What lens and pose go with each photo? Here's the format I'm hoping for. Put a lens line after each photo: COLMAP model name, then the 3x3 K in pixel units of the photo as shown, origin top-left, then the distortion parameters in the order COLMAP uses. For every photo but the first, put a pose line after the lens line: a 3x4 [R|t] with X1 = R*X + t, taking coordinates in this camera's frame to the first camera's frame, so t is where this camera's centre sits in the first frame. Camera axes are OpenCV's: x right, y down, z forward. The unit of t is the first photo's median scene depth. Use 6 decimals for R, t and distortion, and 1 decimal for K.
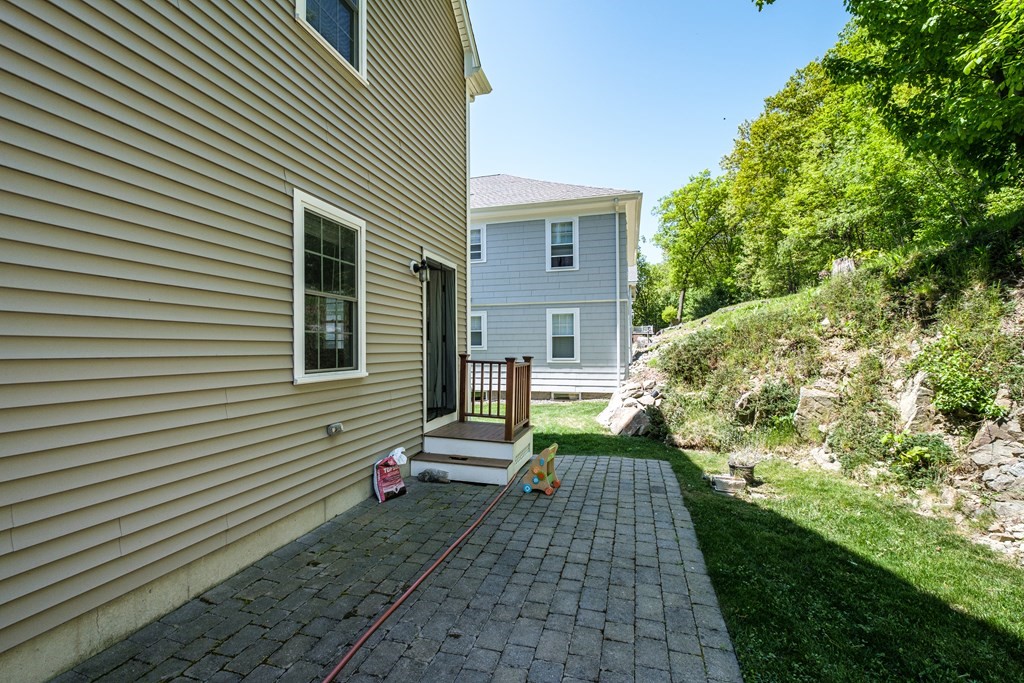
lens RADIAL K [[447.2, 0, 510.1], [0, 447.2, 345.0], [0, 0, 1]] dist [0.000980, -0.000006]
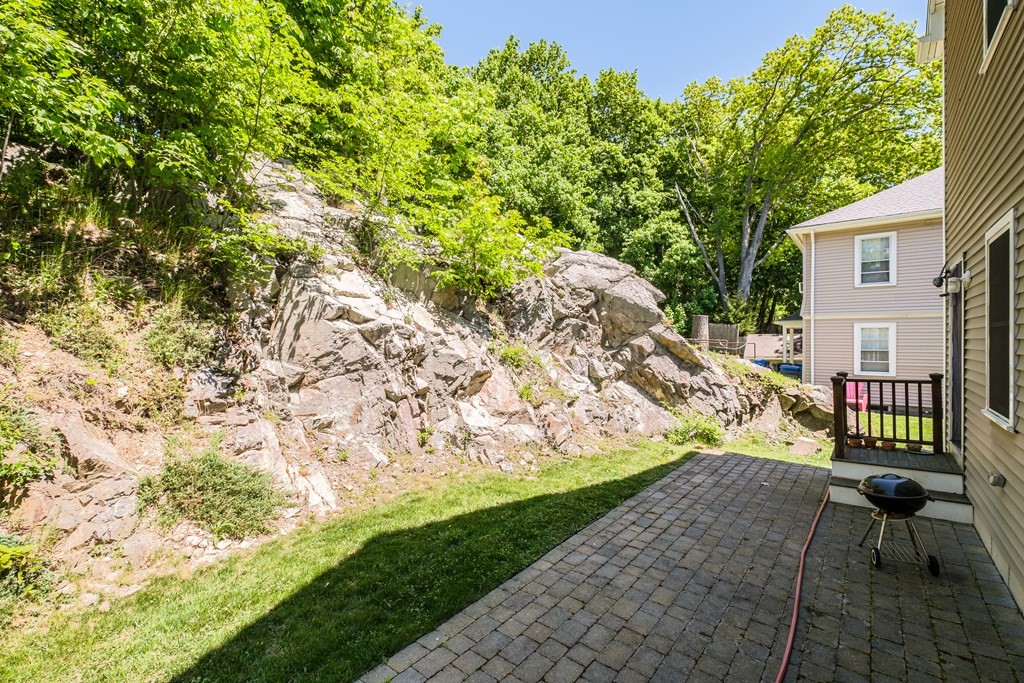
lens RADIAL K [[447.2, 0, 512.2], [0, 447.2, 342.5], [0, 0, 1]] dist [0.000980, -0.000006]
pose [[-0.918782, 0.007077, 0.394703, -0.119181], [0.002398, 0.999921, -0.012346, -0.117371], [-0.394759, -0.010397, -0.918726, 2.145320]]
